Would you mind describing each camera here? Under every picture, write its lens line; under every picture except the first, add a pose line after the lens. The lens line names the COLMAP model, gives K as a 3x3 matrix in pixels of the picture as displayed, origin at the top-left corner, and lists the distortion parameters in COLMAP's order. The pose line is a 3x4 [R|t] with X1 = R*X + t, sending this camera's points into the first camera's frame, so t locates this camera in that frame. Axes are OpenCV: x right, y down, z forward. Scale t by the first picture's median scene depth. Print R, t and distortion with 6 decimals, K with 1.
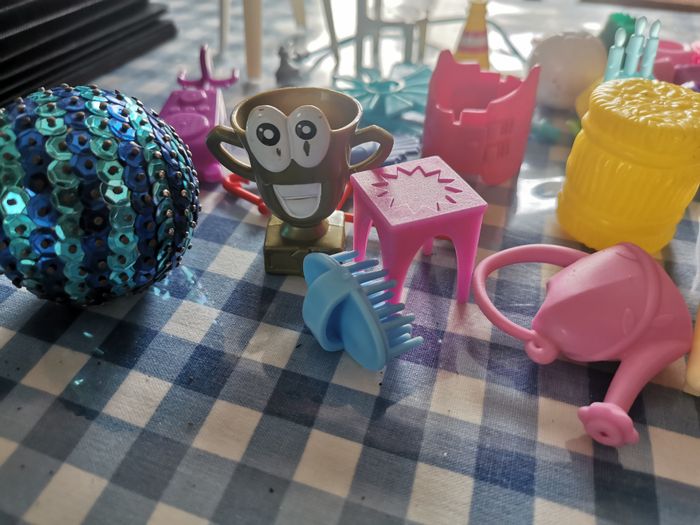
lens RADIAL K [[561.7, 0, 350.0], [0, 561.7, 262.5], [0, 0, 1]] dist [-0.032278, -0.005496]
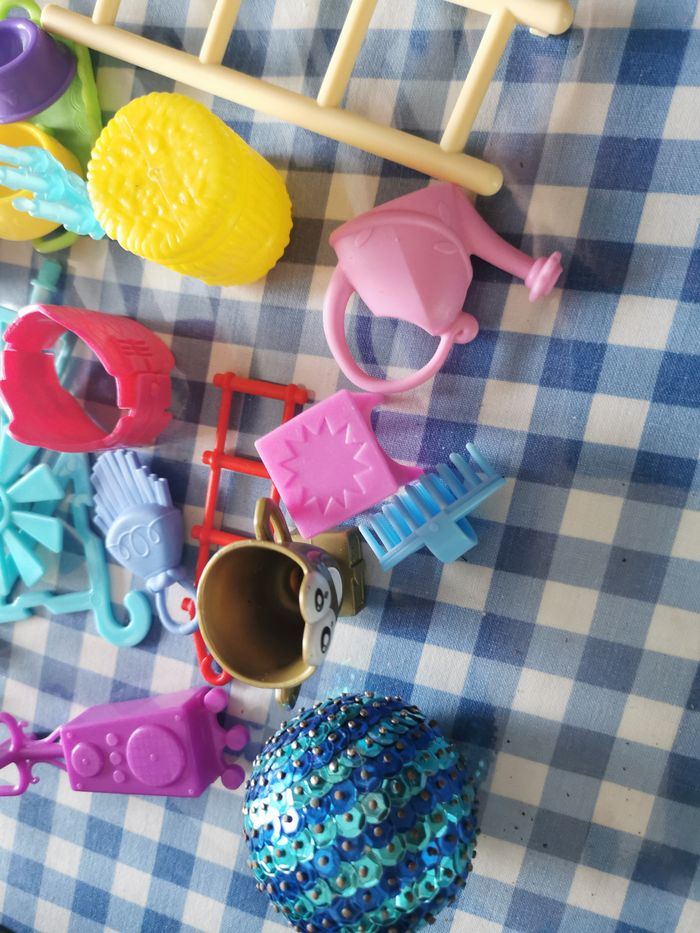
lens RADIAL K [[748.7, 0, 350.0], [0, 748.7, 466.5], [0, 0, 1]] dist [-0.032278, -0.005496]
pose [[-0.125930, -0.990587, -0.053657, 0.190587], [0.829670, -0.134817, 0.541730, -0.806815], [-0.543865, 0.023703, 0.838838, -0.038659]]
